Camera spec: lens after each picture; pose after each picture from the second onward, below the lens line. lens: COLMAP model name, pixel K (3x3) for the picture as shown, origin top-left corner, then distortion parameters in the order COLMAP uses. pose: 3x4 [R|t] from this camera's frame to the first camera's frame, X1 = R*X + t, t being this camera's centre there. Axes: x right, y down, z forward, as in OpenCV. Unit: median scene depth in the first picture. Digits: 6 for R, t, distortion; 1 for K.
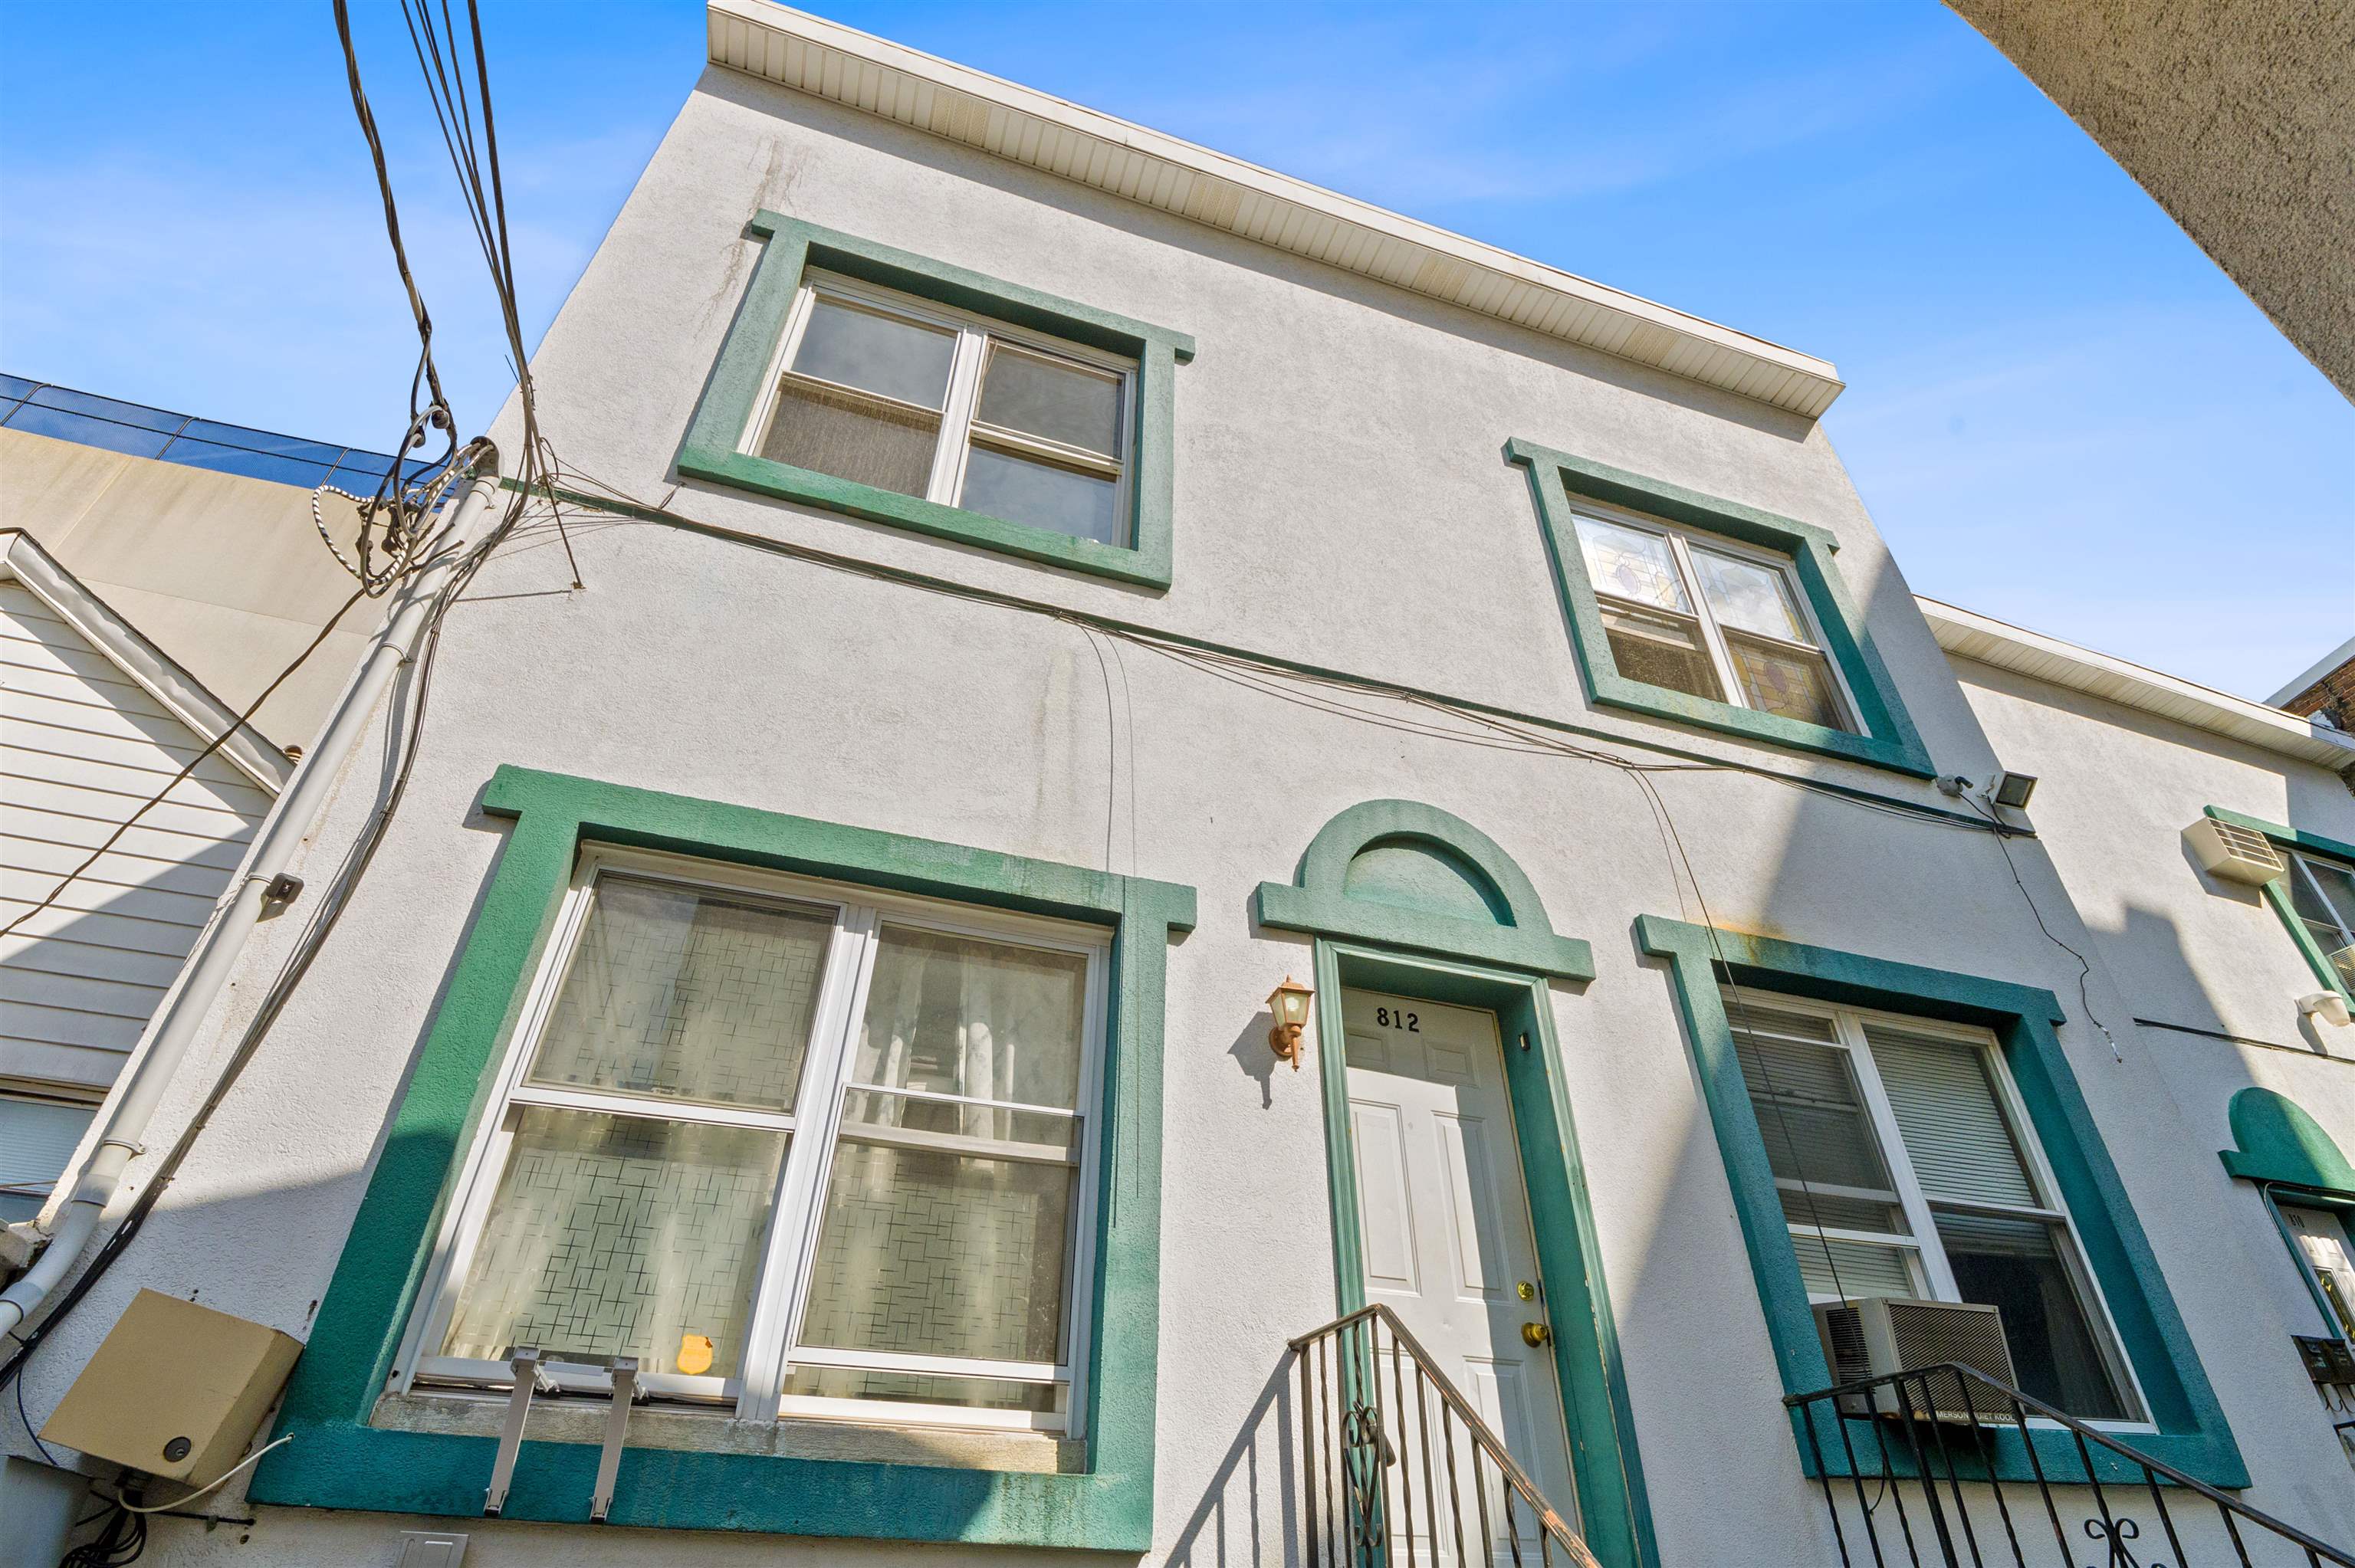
lens RADIAL K [[1084.7, 0, 1177.5], [0, 1084.7, 784.0], [0, 0, 1]] dist [0.028511, -0.029052]
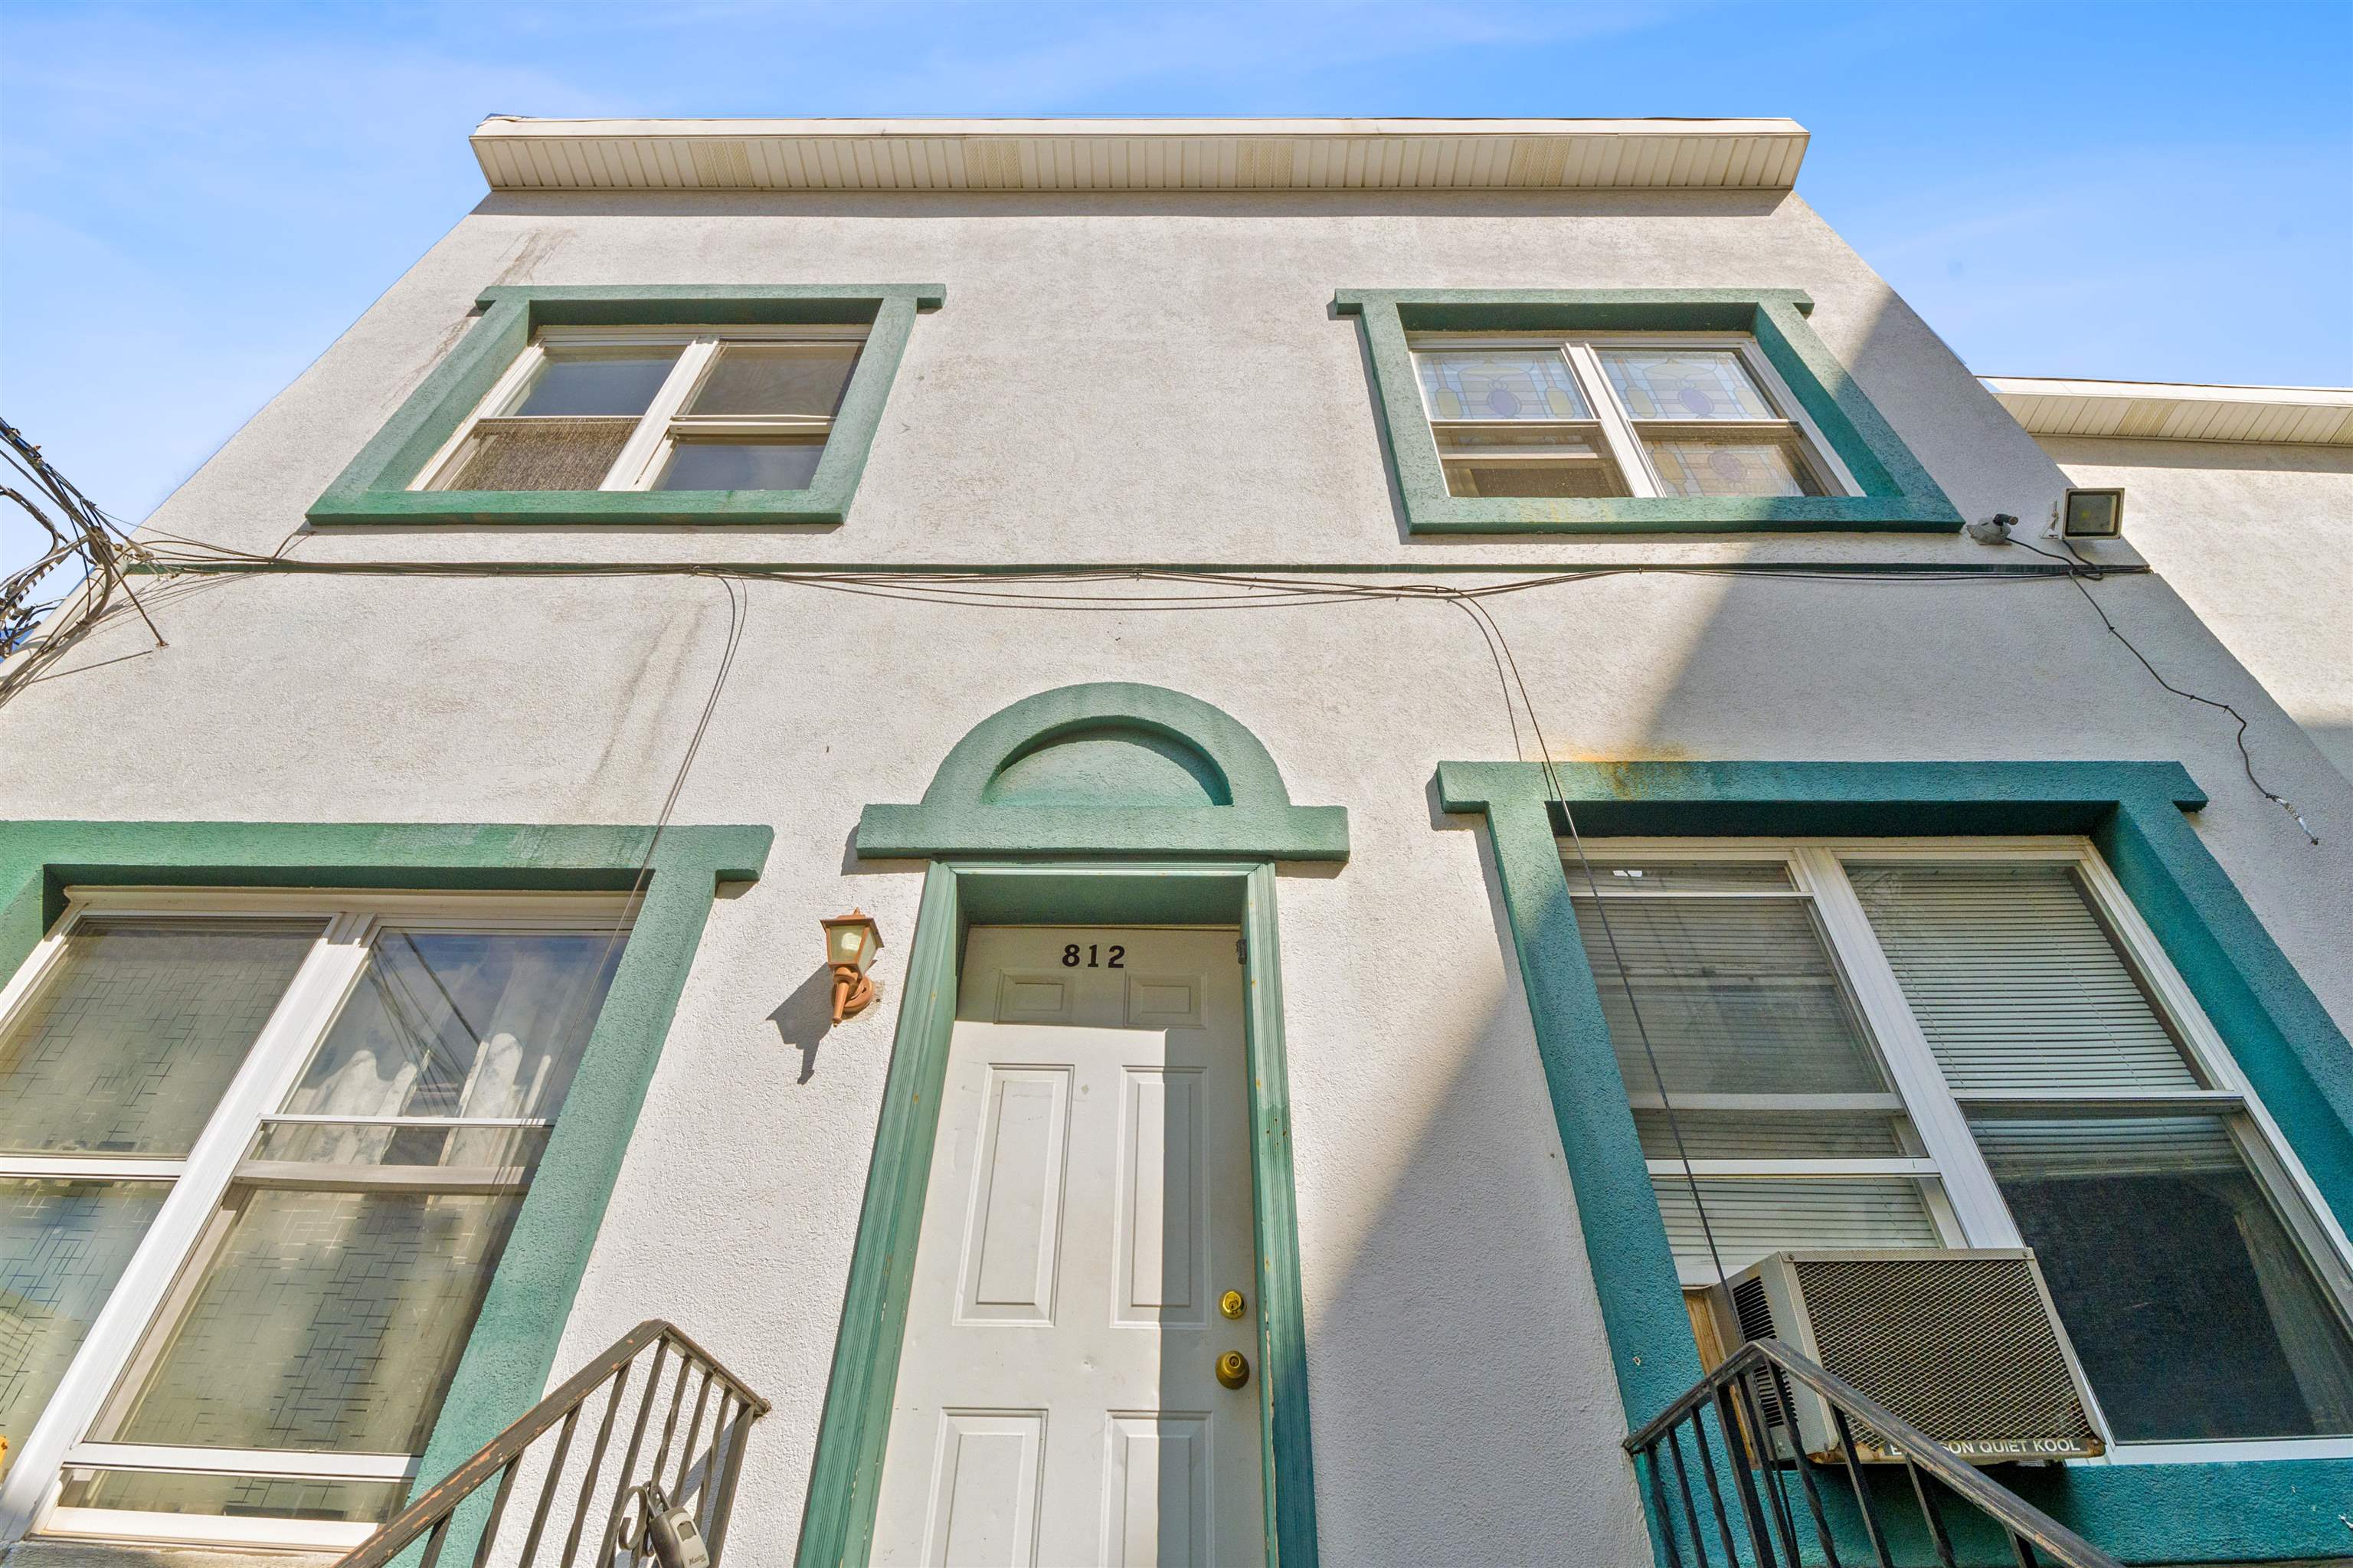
lens RADIAL K [[1067.1, 0, 1176.5], [0, 1067.1, 784.0], [0, 0, 1]] dist [0.023687, -0.025257]
pose [[0.953569, -0.208609, -0.217229, 0.421056], [0.187454, 0.975630, -0.114049, 0.186641], [0.235727, 0.068033, 0.969435, 0.278046]]
